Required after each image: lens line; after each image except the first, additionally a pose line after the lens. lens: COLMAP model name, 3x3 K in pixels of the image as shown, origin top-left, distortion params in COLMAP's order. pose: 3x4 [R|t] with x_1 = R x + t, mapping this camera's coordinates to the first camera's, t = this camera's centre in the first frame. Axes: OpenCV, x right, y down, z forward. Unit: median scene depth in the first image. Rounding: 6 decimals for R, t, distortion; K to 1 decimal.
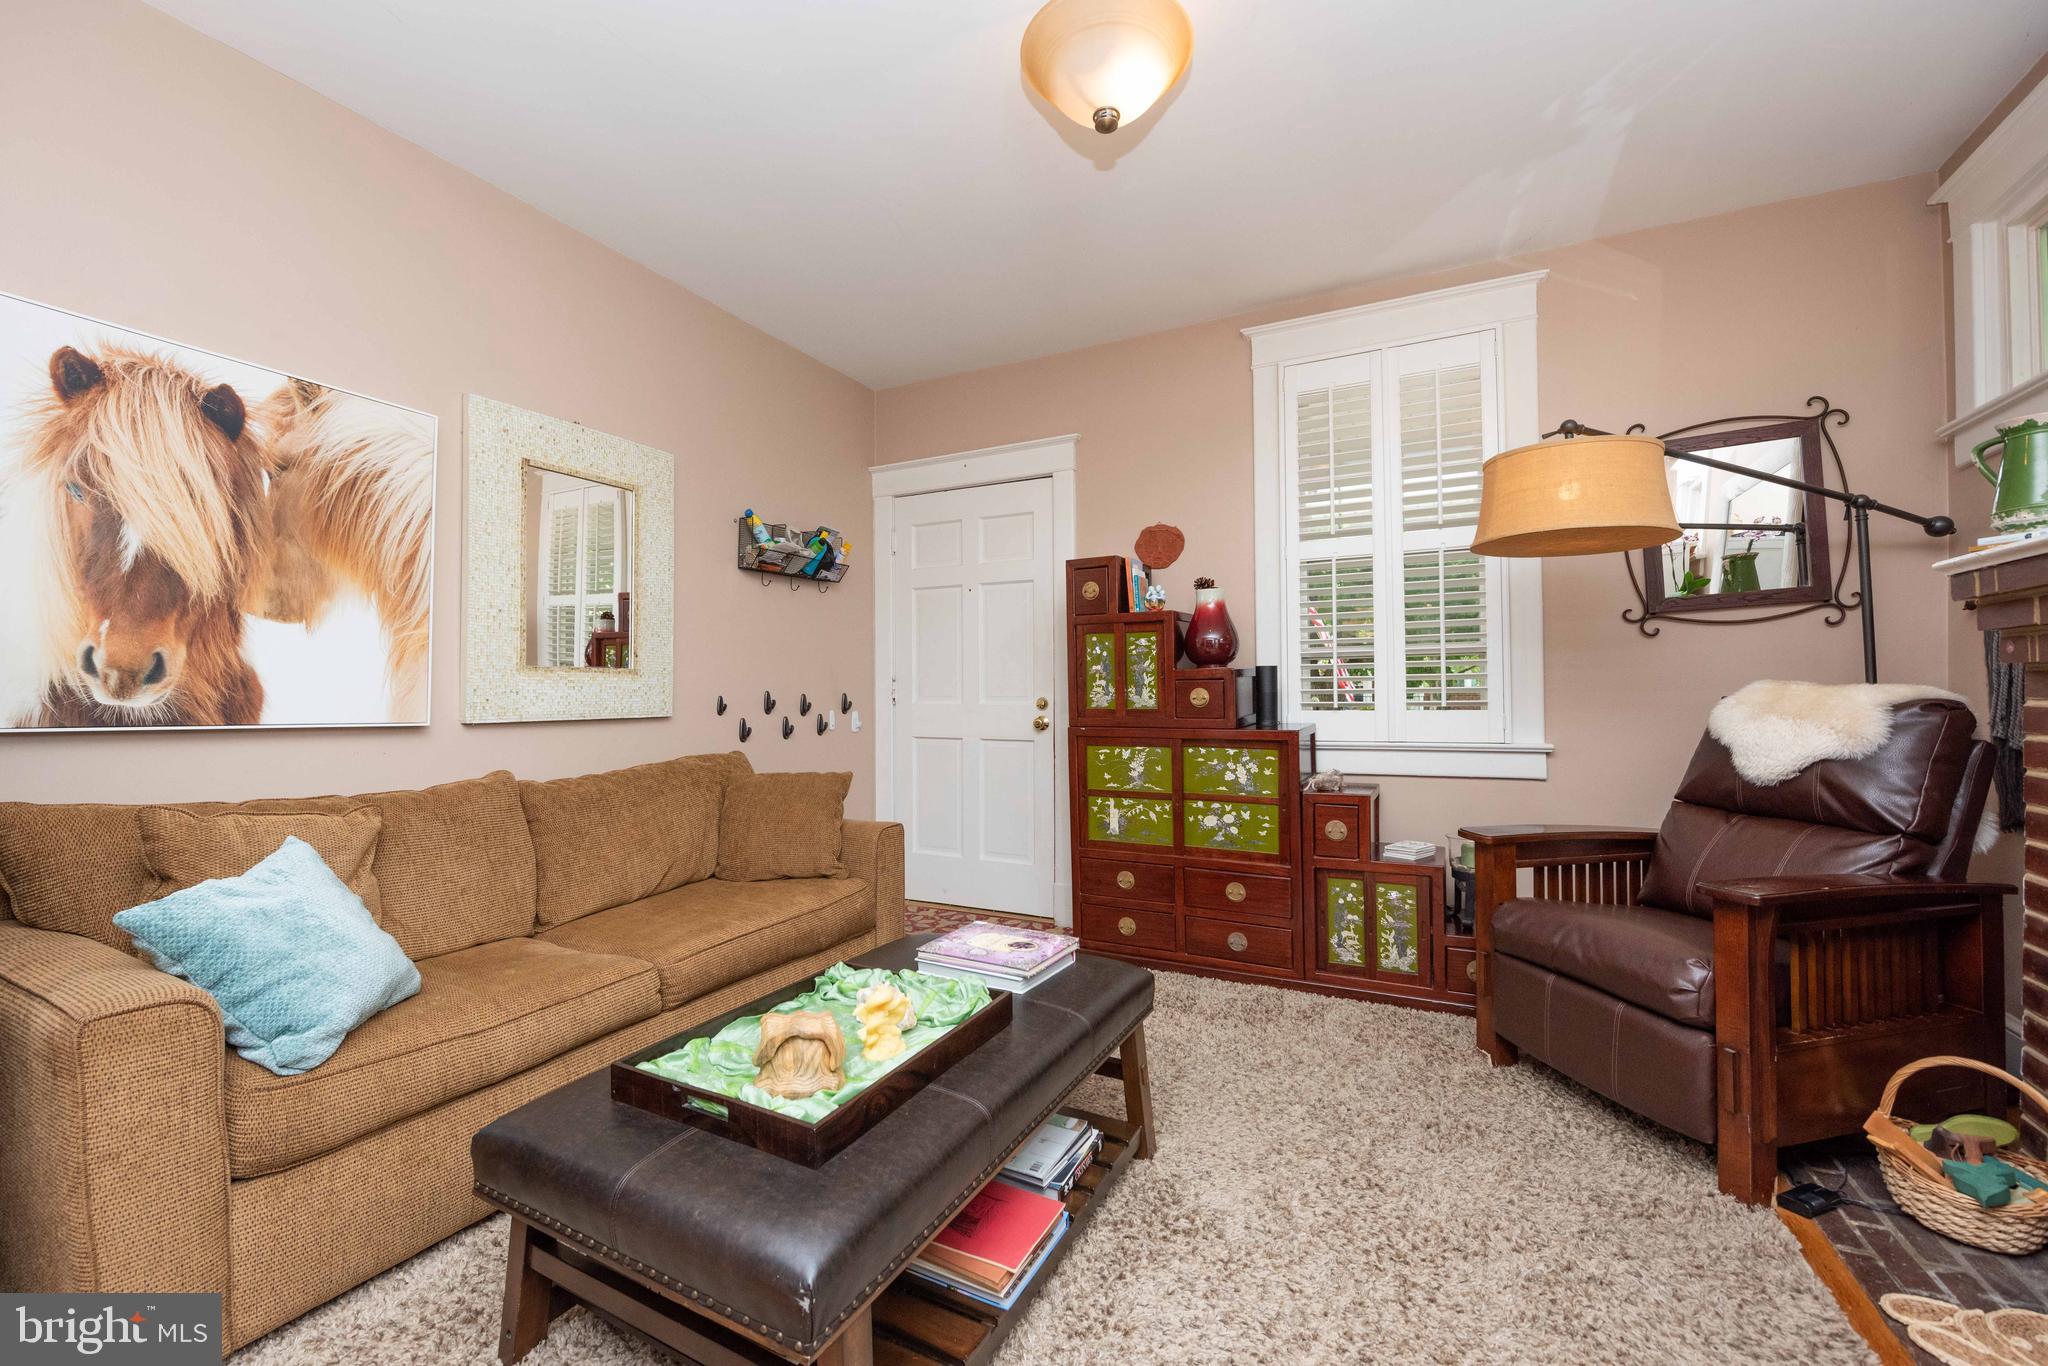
lens RADIAL K [[816.3, 0, 1018.3], [0, 816.3, 684.3], [0, 0, 1]] dist [0.000692, -0.000327]
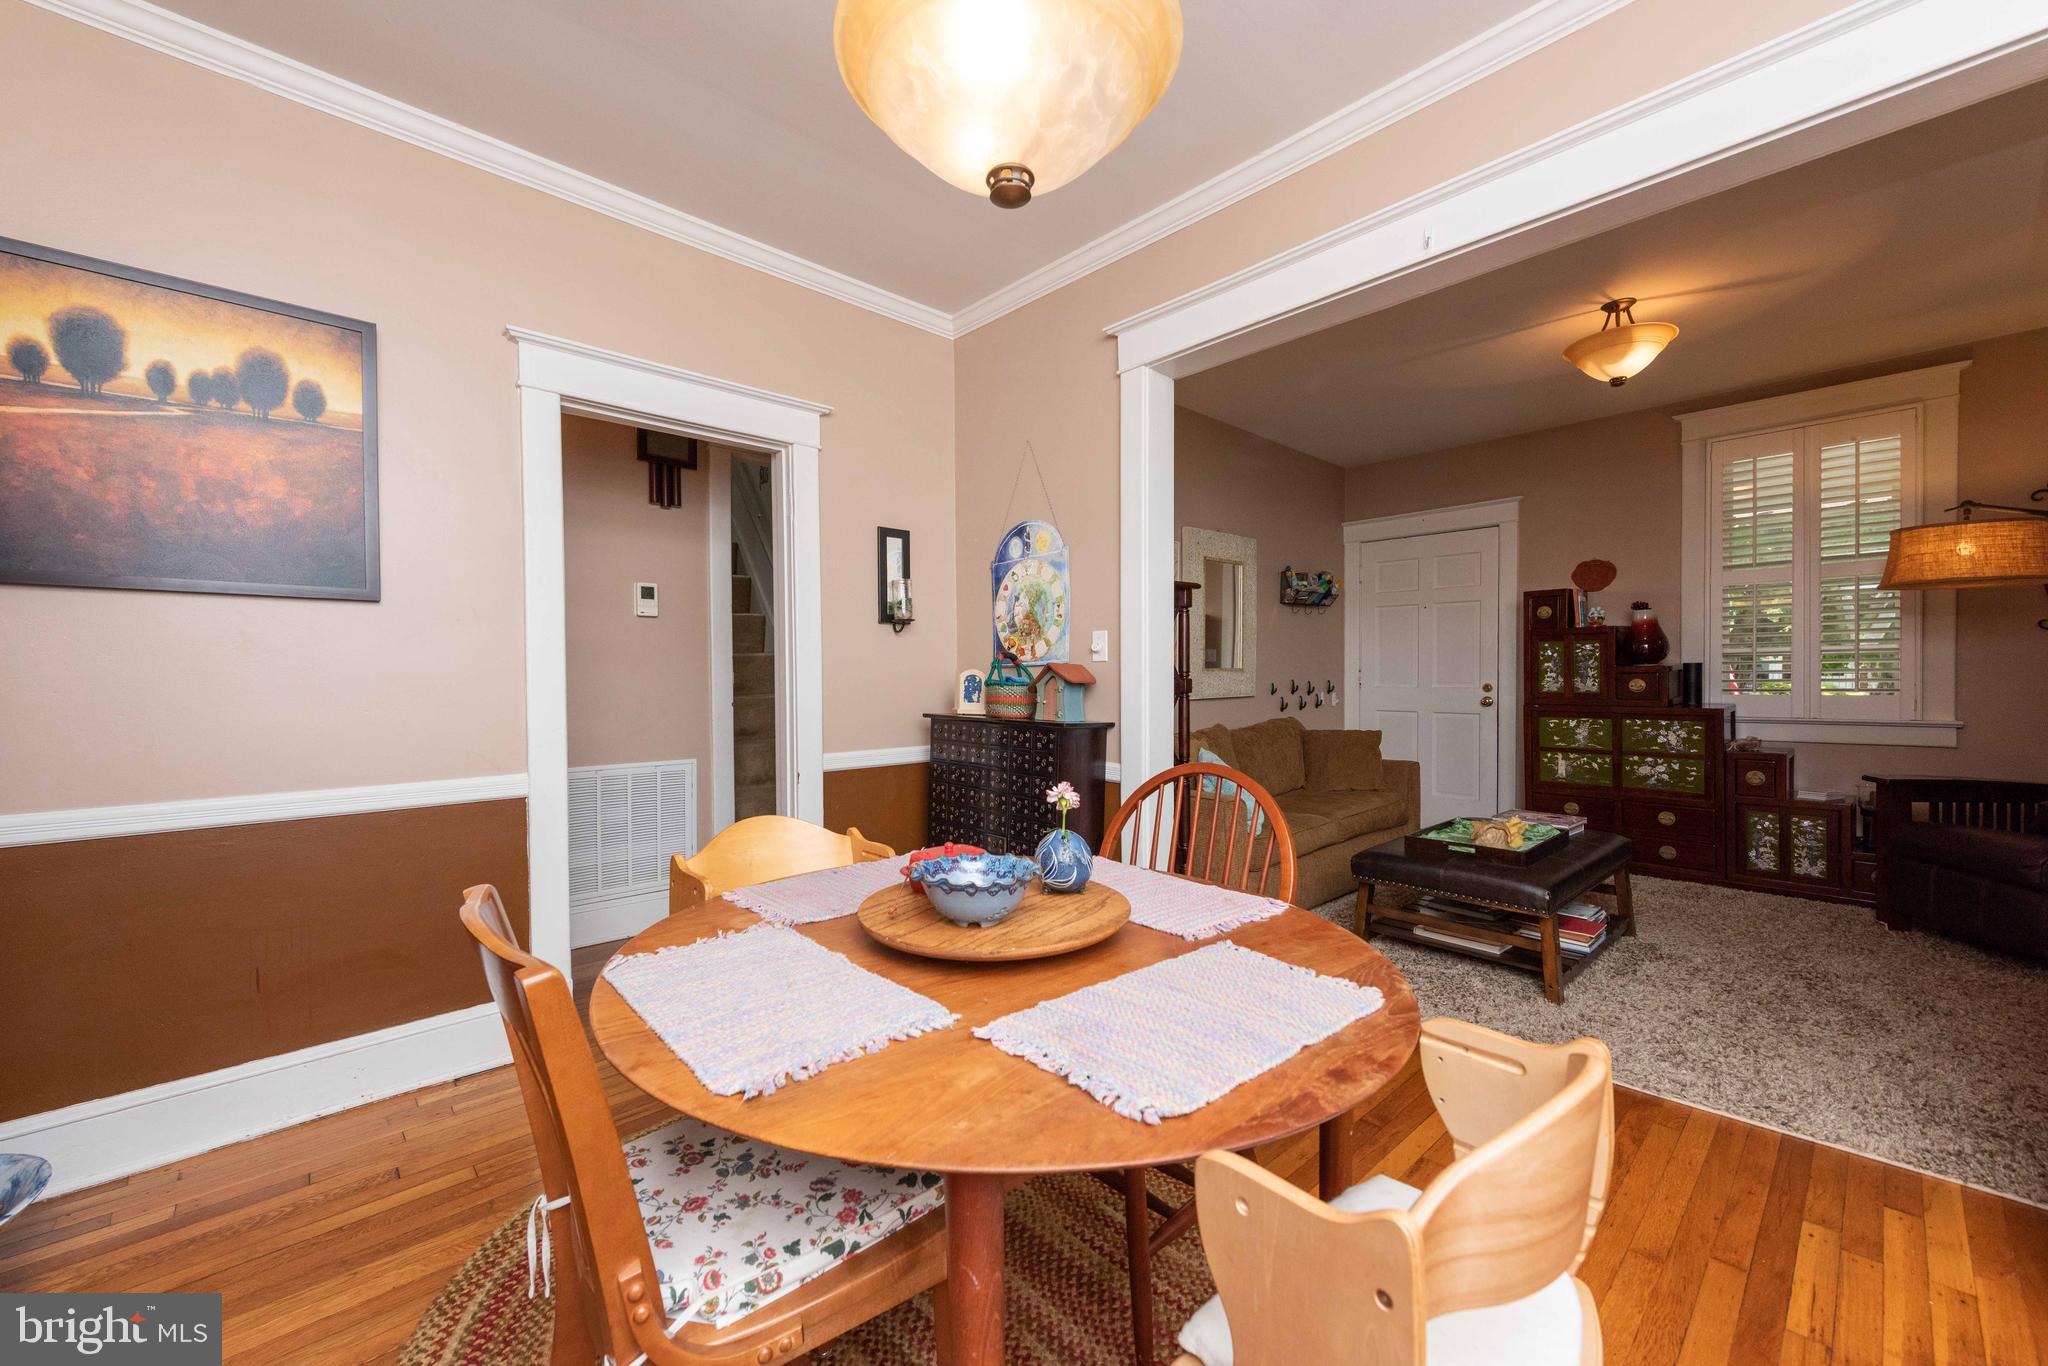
lens RADIAL K [[776.7, 0, 1026.8], [0, 776.7, 682.7], [0, 0, 1]] dist [0.001771, 0.000312]
pose [[0.935342, -0.000837, -0.353743, -0.303382], [0.011010, 0.999582, 0.026745, -0.037330], [0.353573, -0.028910, 0.934960, -0.680478]]
